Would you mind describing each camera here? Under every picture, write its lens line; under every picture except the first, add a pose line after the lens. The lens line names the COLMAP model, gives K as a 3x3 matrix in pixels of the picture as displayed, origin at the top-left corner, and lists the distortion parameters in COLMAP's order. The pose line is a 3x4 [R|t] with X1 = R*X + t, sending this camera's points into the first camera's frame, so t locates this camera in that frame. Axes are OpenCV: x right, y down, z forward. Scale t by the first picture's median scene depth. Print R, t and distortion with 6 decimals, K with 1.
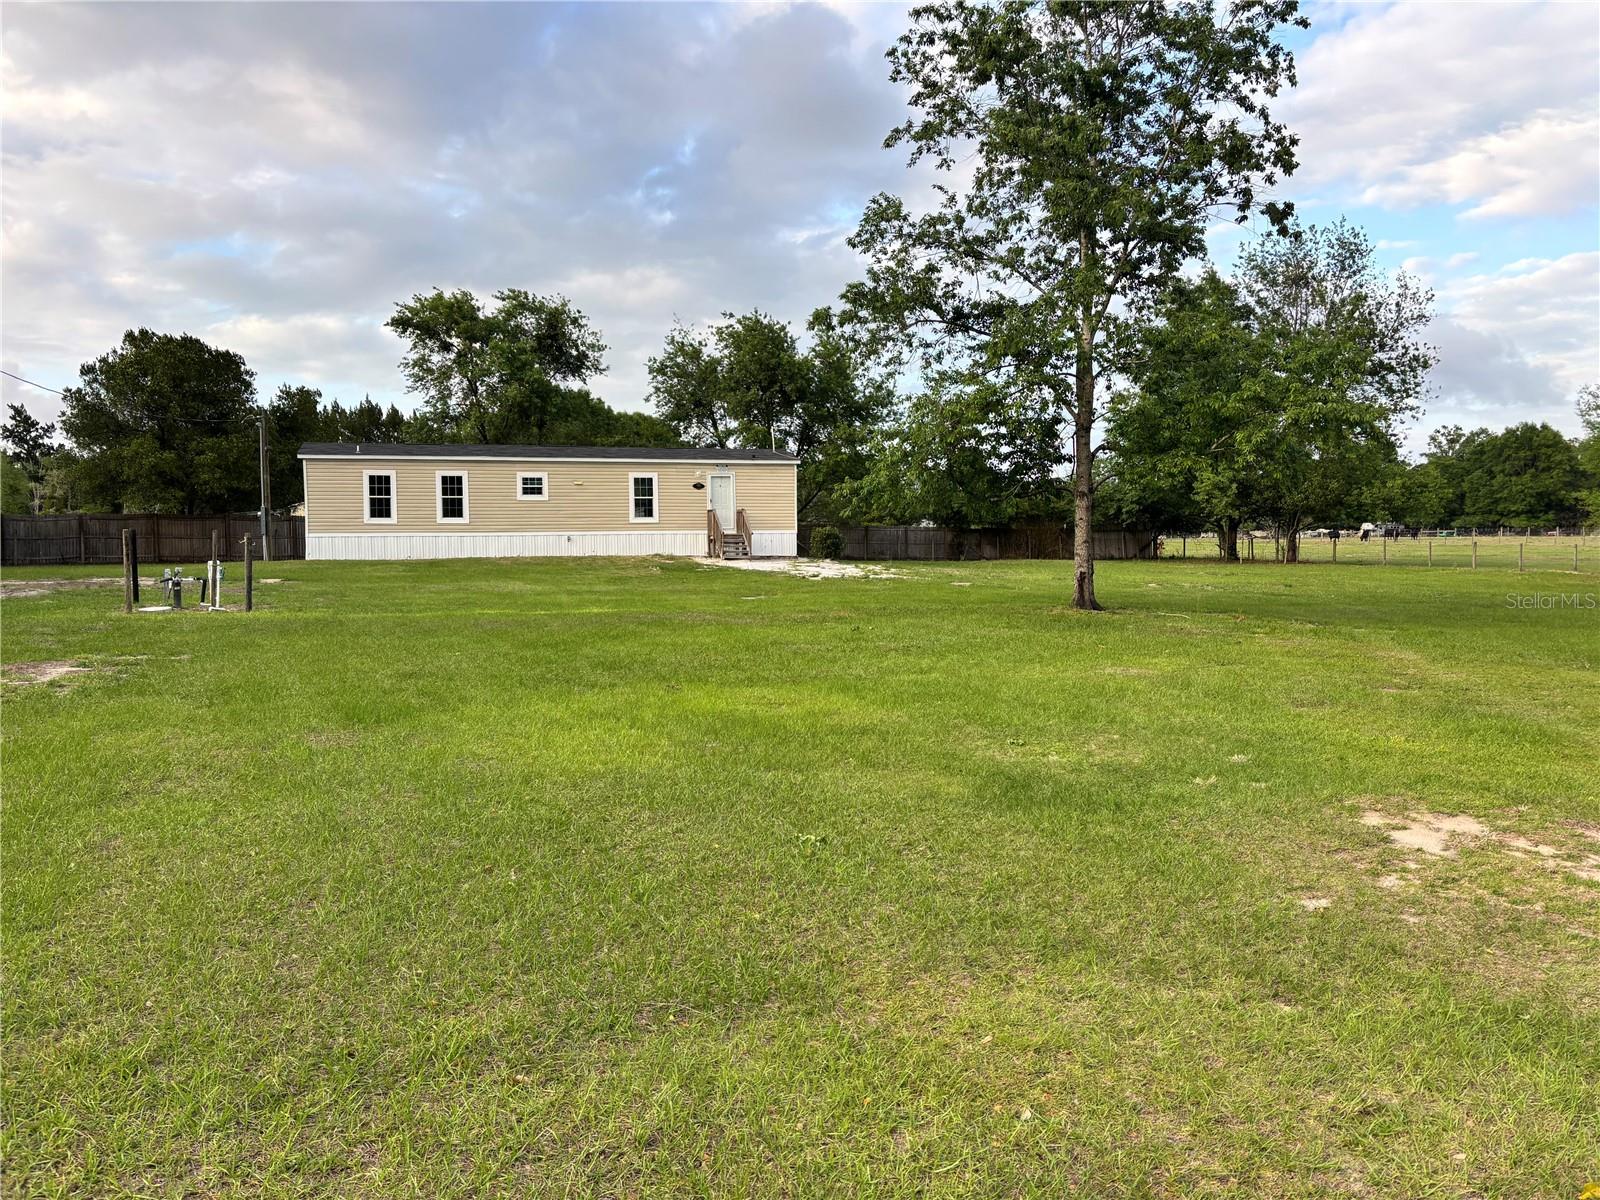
lens RADIAL K [[1201.0, 0, 800.0], [0, 1201.0, 600.0], [0, 0, 1]] dist [0.069511, -0.063128]
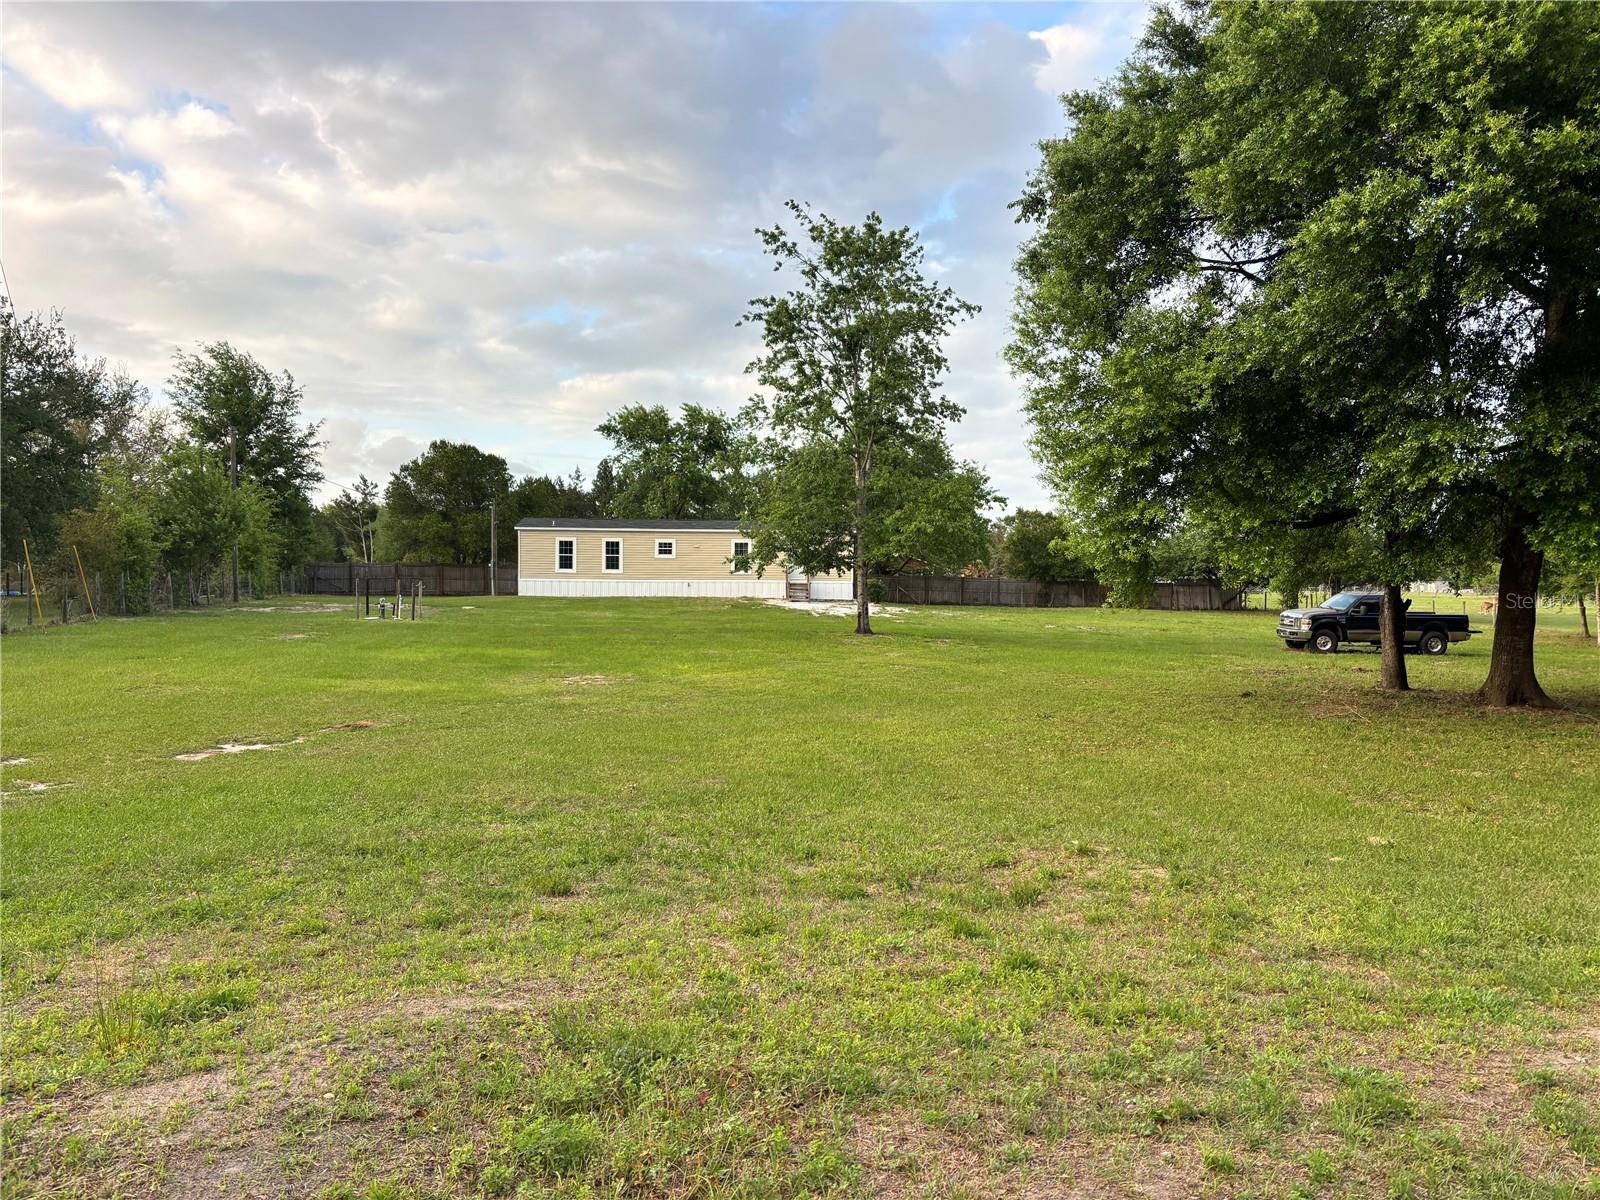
lens RADIAL K [[1208.8, 0, 812.7], [0, 1208.8, 602.7], [0, 0, 1]] dist [0.093975, -0.098361]
pose [[0.966924, 0.022797, -0.254044, 0.336701], [-0.031157, 0.999096, -0.028934, 0.008569], [0.253155, 0.035892, 0.966760, -0.383248]]
